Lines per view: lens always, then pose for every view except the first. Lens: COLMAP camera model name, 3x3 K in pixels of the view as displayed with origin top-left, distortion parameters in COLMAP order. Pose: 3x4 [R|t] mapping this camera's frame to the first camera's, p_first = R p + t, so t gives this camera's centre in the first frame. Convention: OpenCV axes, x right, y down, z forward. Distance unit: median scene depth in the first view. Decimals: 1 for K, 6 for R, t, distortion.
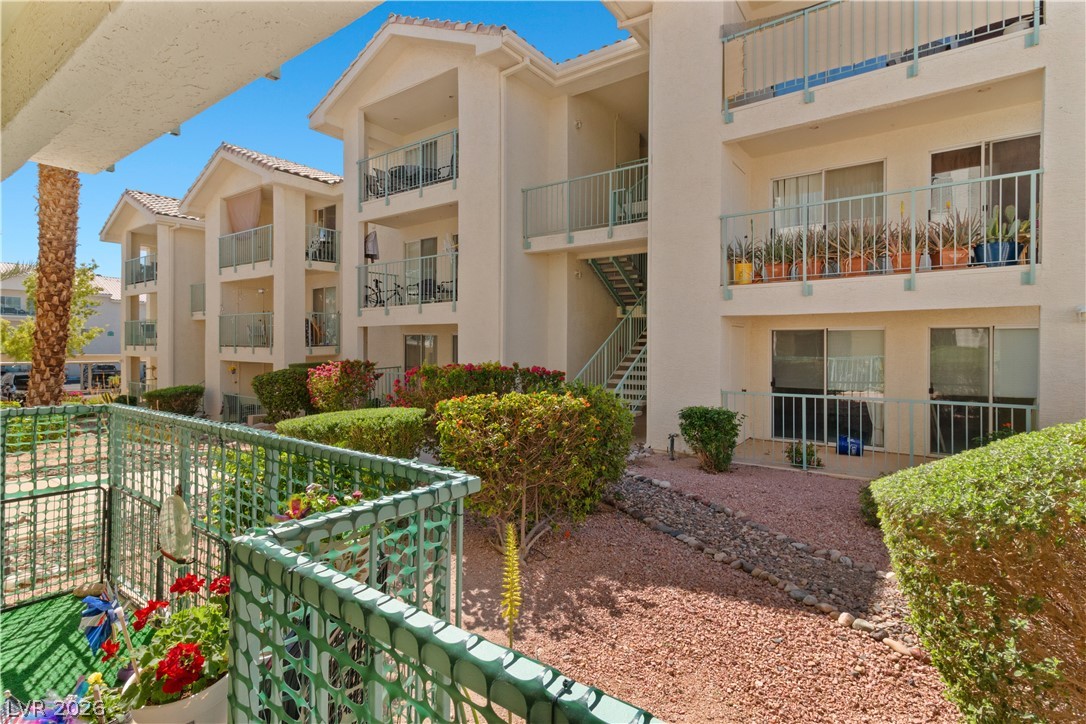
lens RADIAL K [[517.3, 0, 563.8], [0, 517.3, 347.5], [0, 0, 1]] dist [0.007802, 0.000707]
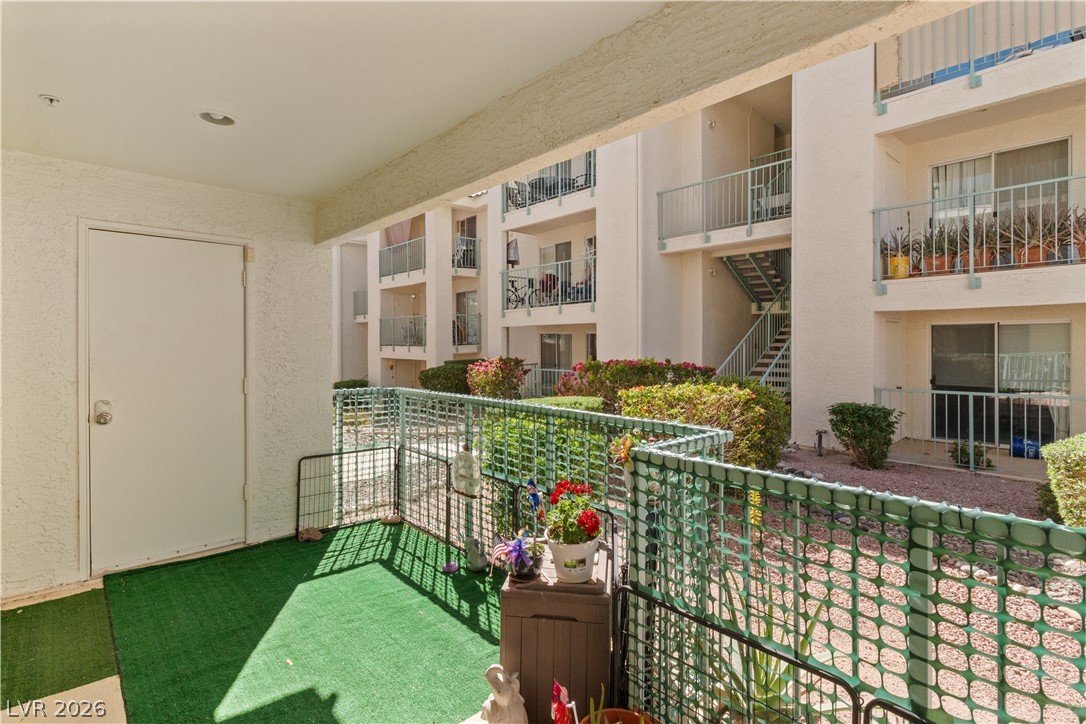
lens RADIAL K [[534.6, 0, 553.8], [0, 534.6, 348.2], [0, 0, 1]] dist [0.005416, -0.004884]
pose [[0.975557, -0.005022, -0.219691, -0.059575], [0.006280, 0.999968, 0.005030, -0.000184], [0.219658, -0.006286, 0.975557, -0.113059]]
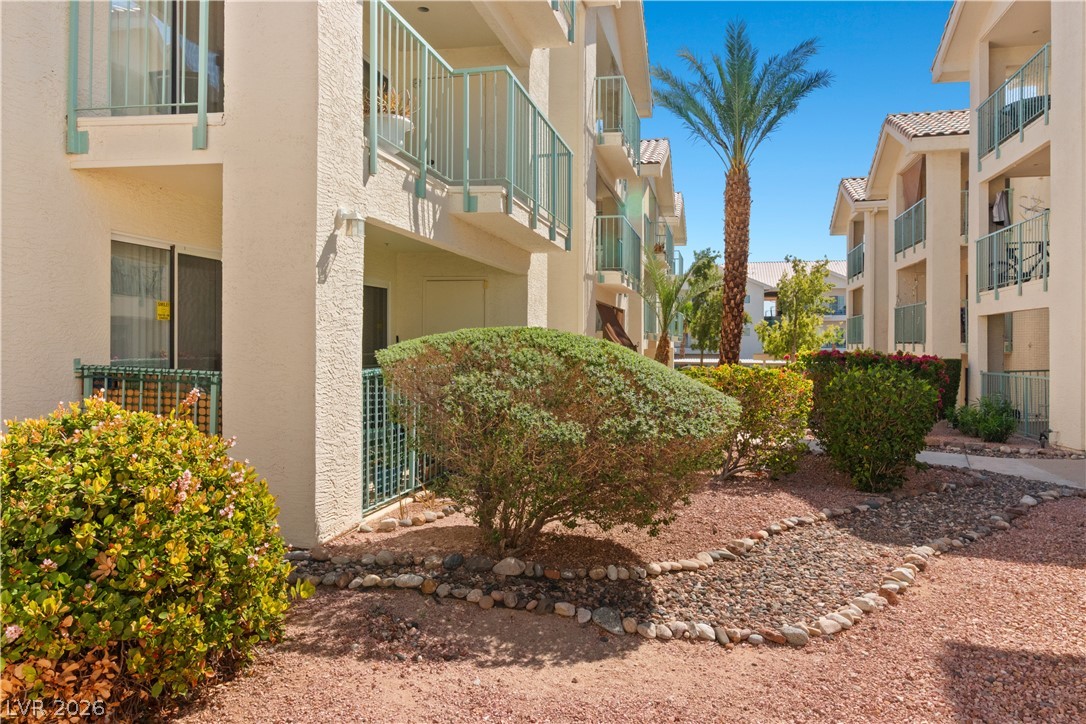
lens RADIAL K [[827.8, 0, 544.7], [0, 827.8, 356.3], [0, 0, 1]] dist [0.004913, 0.000258]
pose [[0.370870, 0.009419, -0.928637, 0.755907], [-0.005534, 0.999953, 0.007933, 0.021170], [0.928668, 0.002197, 0.370905, -0.119041]]
